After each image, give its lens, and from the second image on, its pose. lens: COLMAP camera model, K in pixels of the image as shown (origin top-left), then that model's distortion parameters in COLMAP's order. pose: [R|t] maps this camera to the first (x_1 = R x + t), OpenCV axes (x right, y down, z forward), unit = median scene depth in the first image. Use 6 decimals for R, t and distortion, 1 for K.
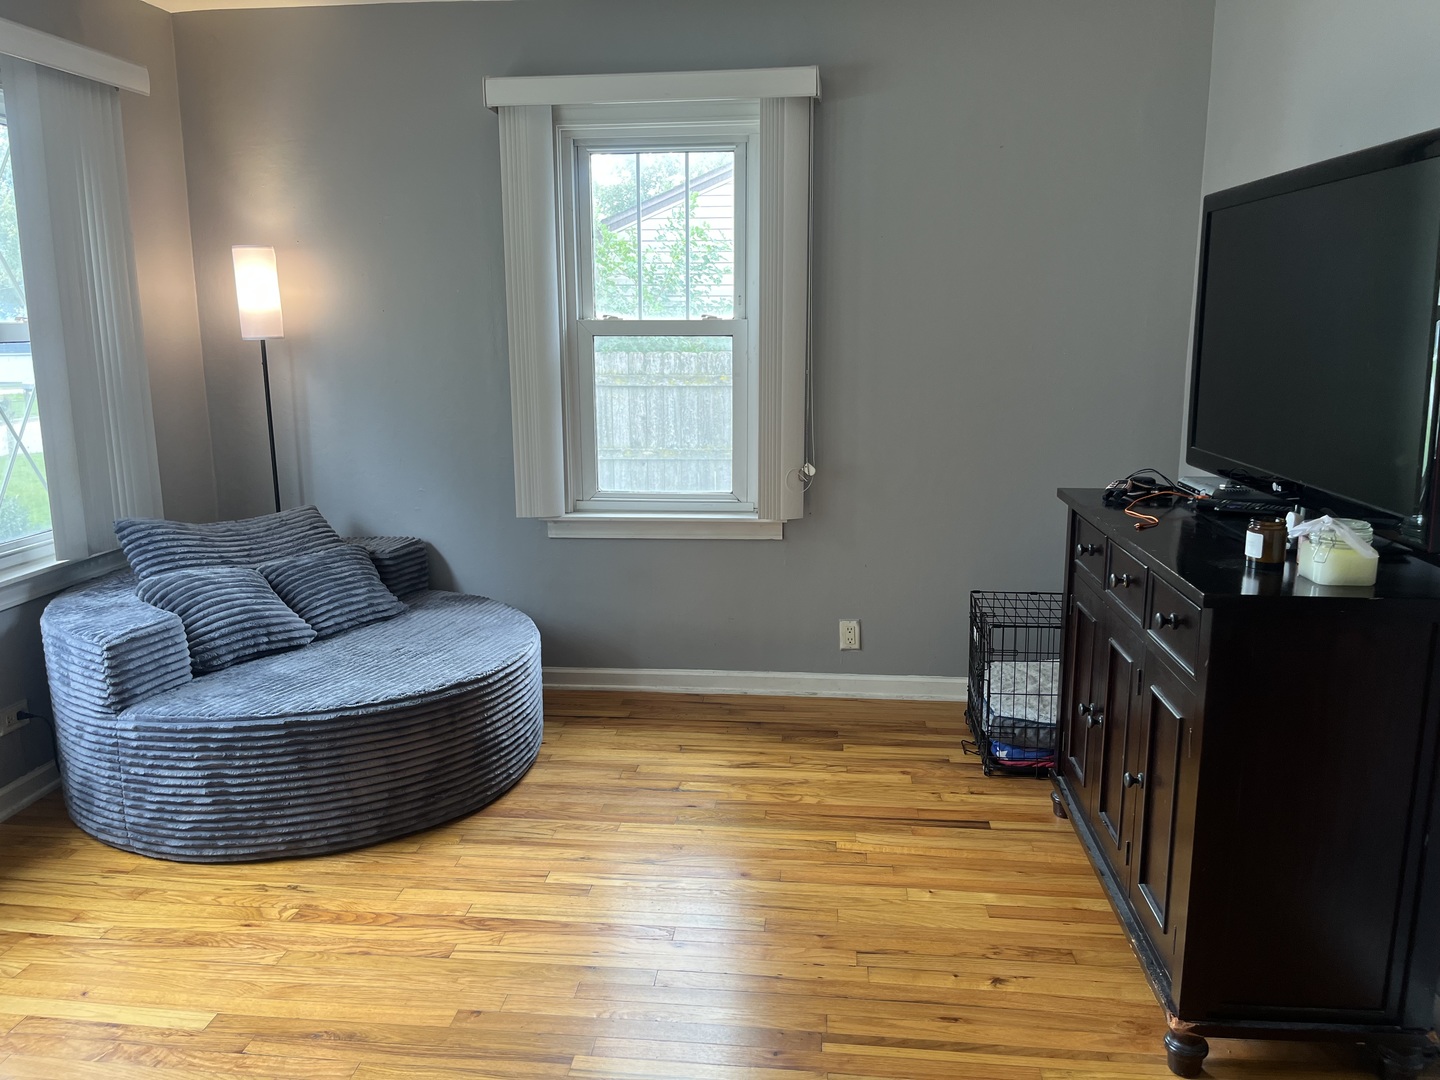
lens RADIAL K [[1079.0, 0, 714.7], [0, 1079.0, 533.6], [0, 0, 1]] dist [0.065986, -0.105605]
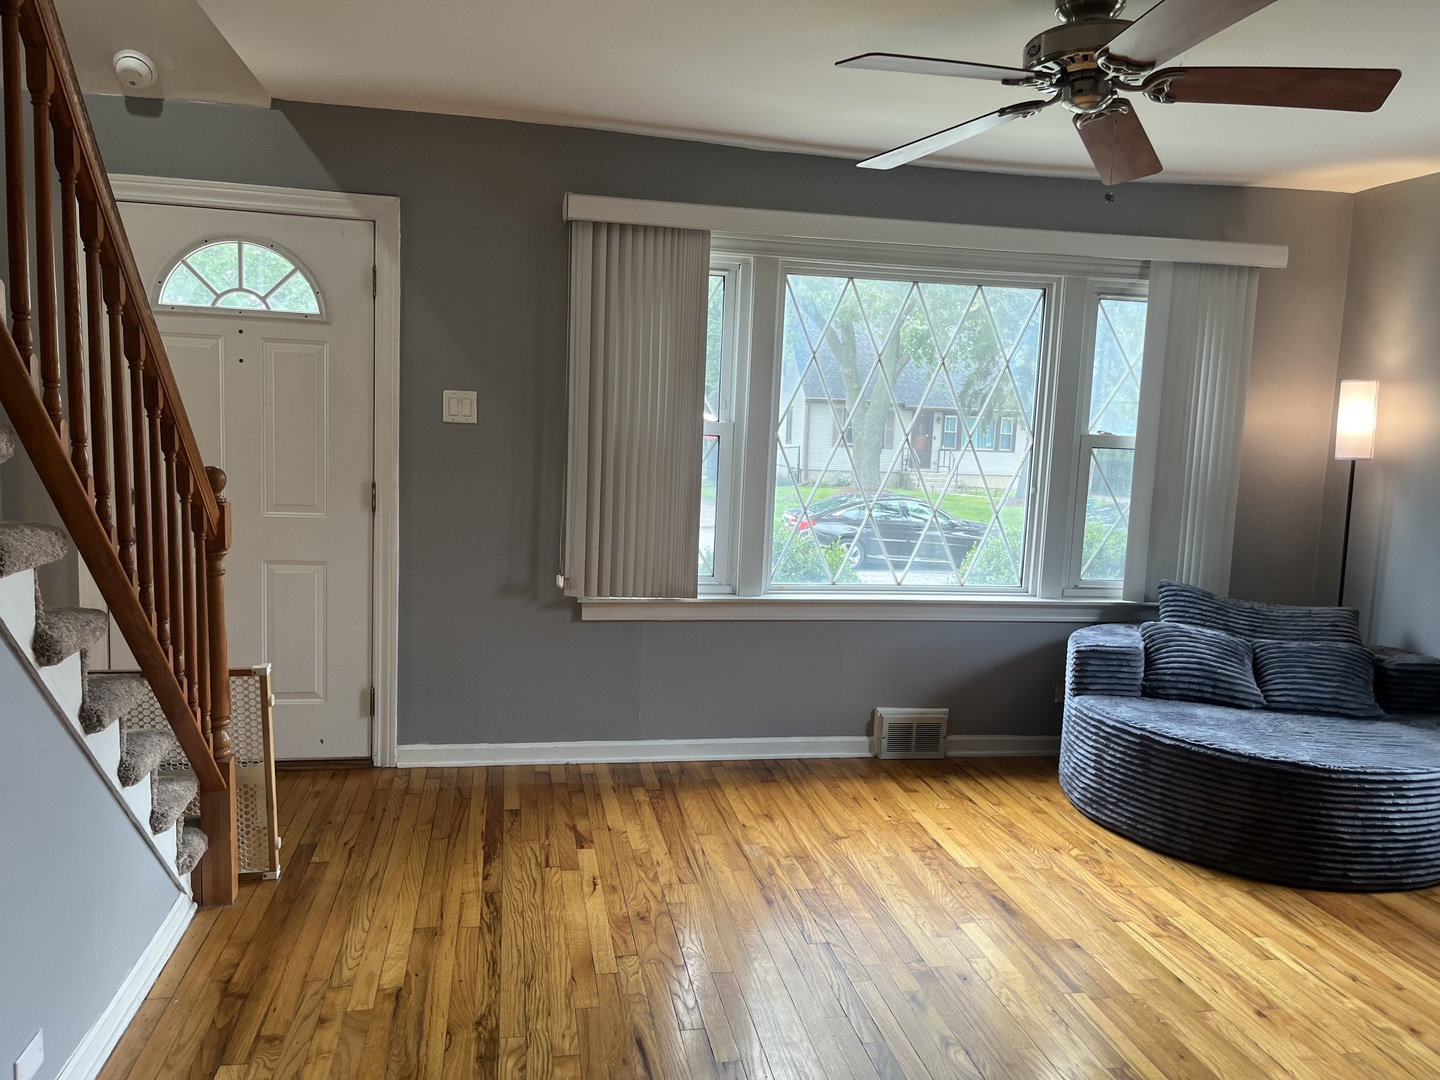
lens RADIAL K [[1079.0, 0, 714.7], [0, 1079.0, 533.6], [0, 0, 1]] dist [0.065986, -0.105605]
pose [[0.278036, 0.119109, -0.953157, 0.677374], [-0.224136, 0.972936, 0.056200, -0.022859], [0.934055, 0.198011, 0.297208, 0.063613]]
